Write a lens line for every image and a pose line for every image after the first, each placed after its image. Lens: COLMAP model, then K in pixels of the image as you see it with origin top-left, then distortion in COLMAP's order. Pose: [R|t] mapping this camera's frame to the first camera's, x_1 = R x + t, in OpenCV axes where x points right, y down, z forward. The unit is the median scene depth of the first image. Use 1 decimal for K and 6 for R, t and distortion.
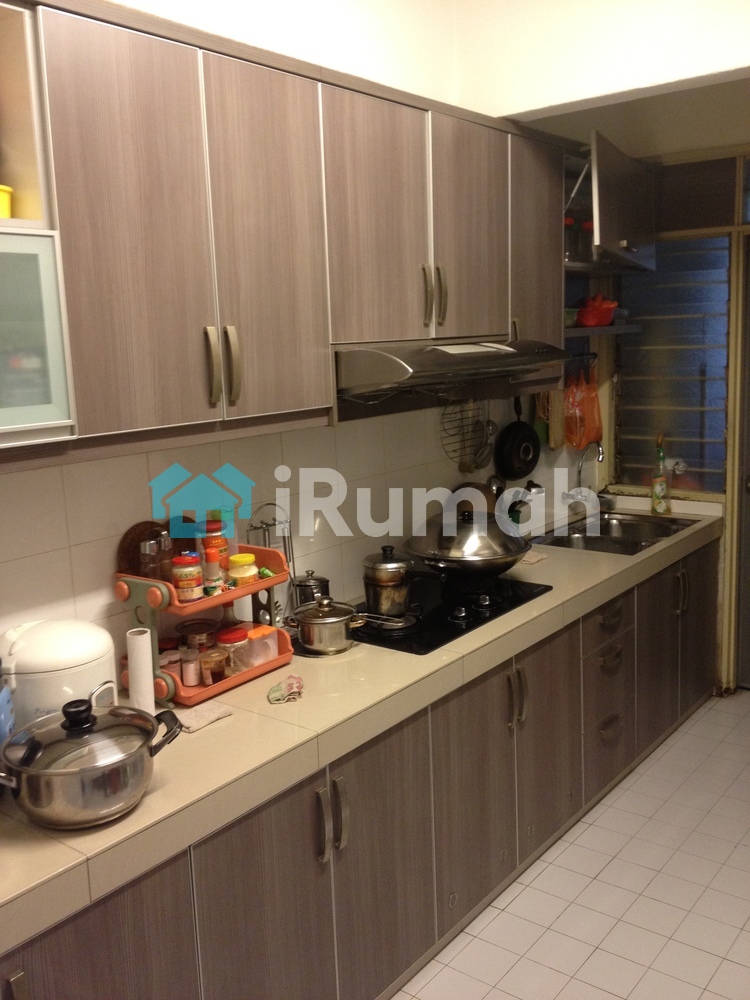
lens RADIAL K [[942.6, 0, 375.0], [0, 942.6, 500.0], [0, 0, 1]] dist [0.114557, -0.280209]
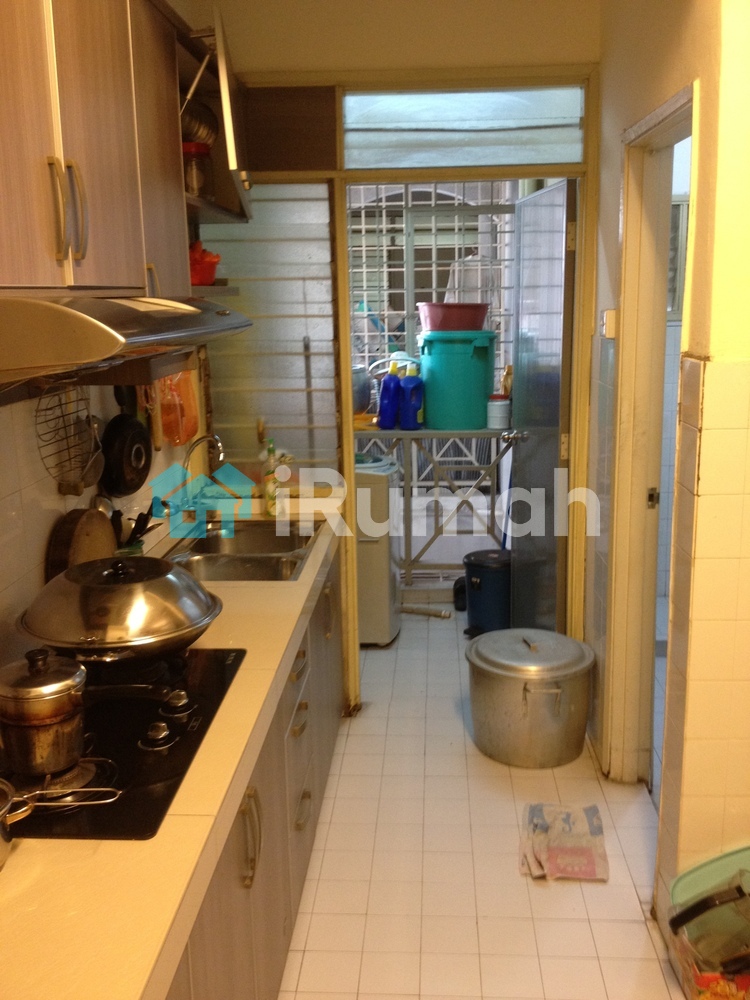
lens RADIAL K [[942.6, 0, 375.0], [0, 942.6, 500.0], [0, 0, 1]] dist [0.114557, -0.280209]
pose [[0.831106, -0.096680, 0.547646, -0.098267], [0.083136, 0.995306, 0.049542, -0.042862], [-0.549865, 0.004354, 0.835242, 0.329479]]
